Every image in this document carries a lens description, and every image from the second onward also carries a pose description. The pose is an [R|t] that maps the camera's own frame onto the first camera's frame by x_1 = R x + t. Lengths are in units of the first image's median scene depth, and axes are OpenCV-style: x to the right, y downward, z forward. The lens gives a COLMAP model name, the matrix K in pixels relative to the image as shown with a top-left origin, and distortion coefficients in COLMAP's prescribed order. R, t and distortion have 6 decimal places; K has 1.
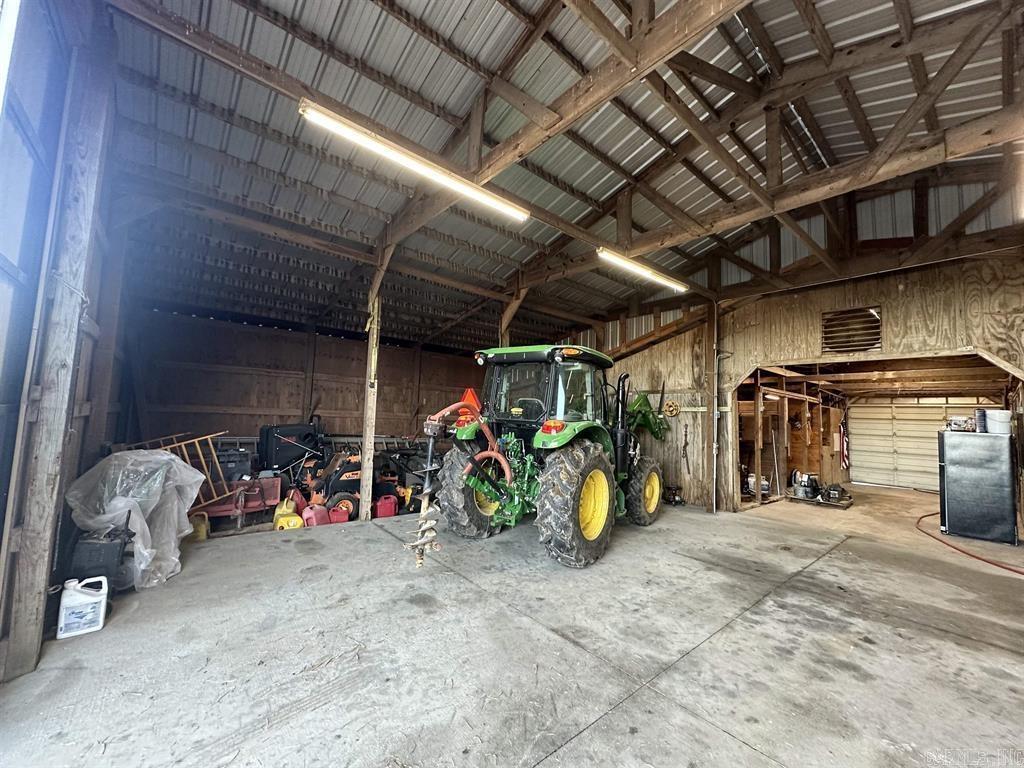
lens RADIAL K [[407.6, 0, 513.2], [0, 407.6, 384.4], [0, 0, 1]] dist [-0.001779, 0.000253]
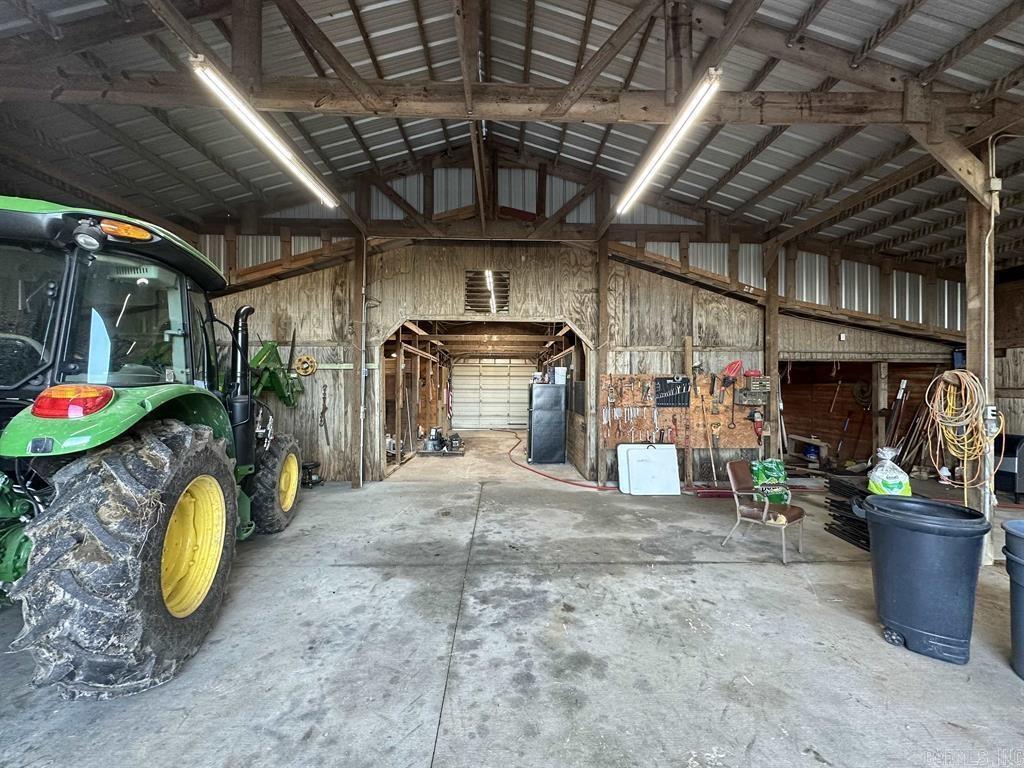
lens RADIAL K [[407.6, 0, 513.2], [0, 407.6, 384.4], [0, 0, 1]] dist [-0.001779, 0.000253]
pose [[0.626095, -0.031093, 0.779127, 0.035371], [-0.044354, 0.996167, 0.075397, 0.023350], [-0.778485, -0.081763, 0.622315, 0.250595]]
